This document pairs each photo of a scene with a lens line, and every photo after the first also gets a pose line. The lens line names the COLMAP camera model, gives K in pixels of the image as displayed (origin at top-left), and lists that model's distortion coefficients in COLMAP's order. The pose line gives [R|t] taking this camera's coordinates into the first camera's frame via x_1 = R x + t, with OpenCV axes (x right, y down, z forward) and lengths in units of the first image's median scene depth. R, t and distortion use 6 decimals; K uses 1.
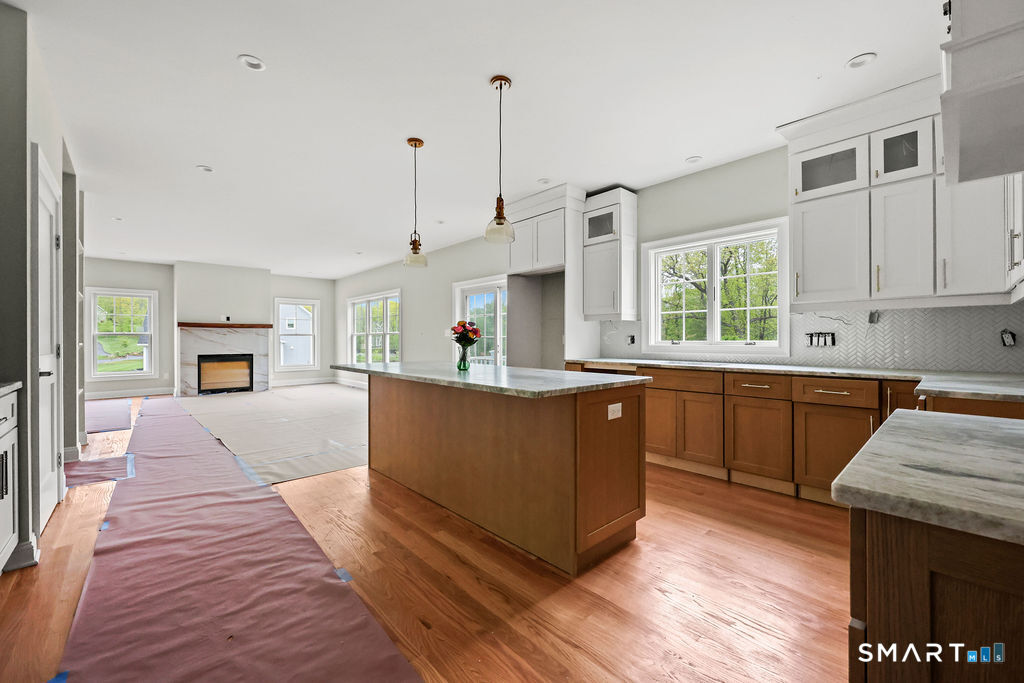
lens RADIAL K [[414.6, 0, 514.1], [0, 414.6, 340.8], [0, 0, 1]] dist [0.001653, -0.000018]
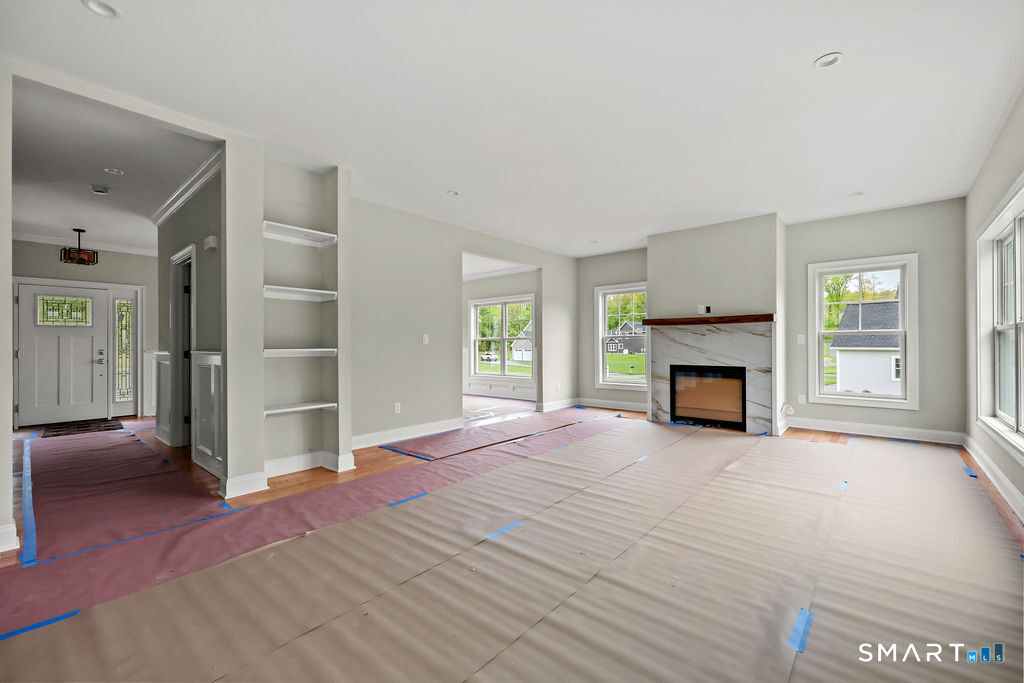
lens RADIAL K [[426.6, 0, 520.0], [0, 426.6, 346.5], [0, 0, 1]] dist [0.002182, 0.000061]
pose [[0.114632, 0.007494, -0.993380, -0.075777], [0.000877, 0.999970, 0.007645, -0.002348], [0.993408, -0.001747, 0.114622, 0.633636]]
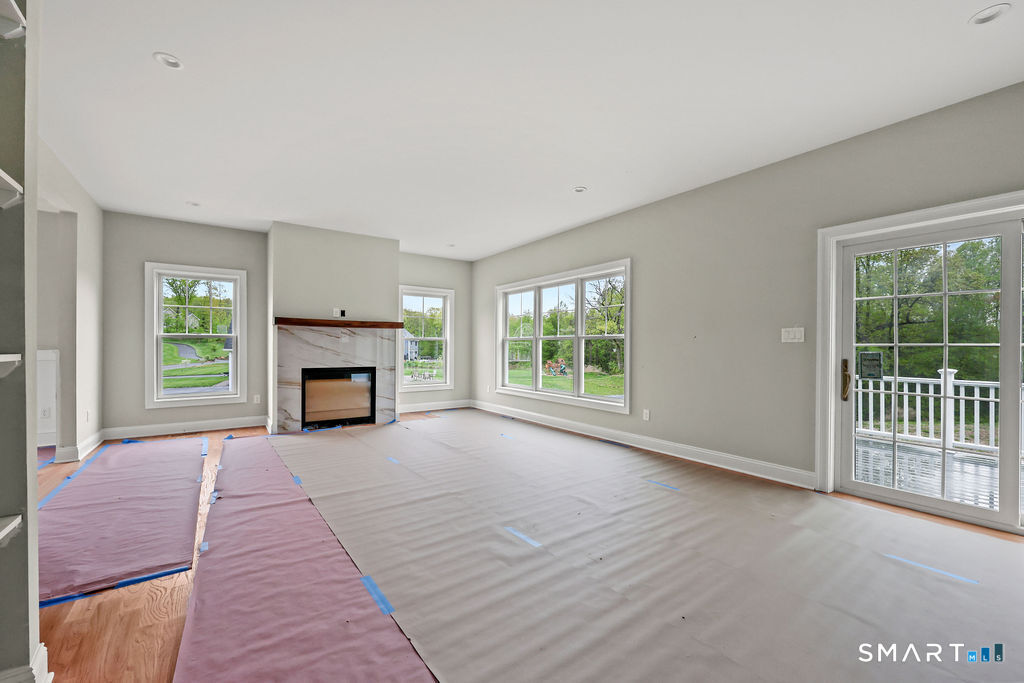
lens RADIAL K [[414.8, 0, 511.1], [0, 414.8, 349.7], [0, 0, 1]] dist [0.002459, 0.000121]
pose [[0.991156, 0.008901, -0.132400, -0.336406], [-0.008516, 0.999958, 0.003476, -0.000316], [0.132426, -0.002318, 0.991190, 0.383067]]
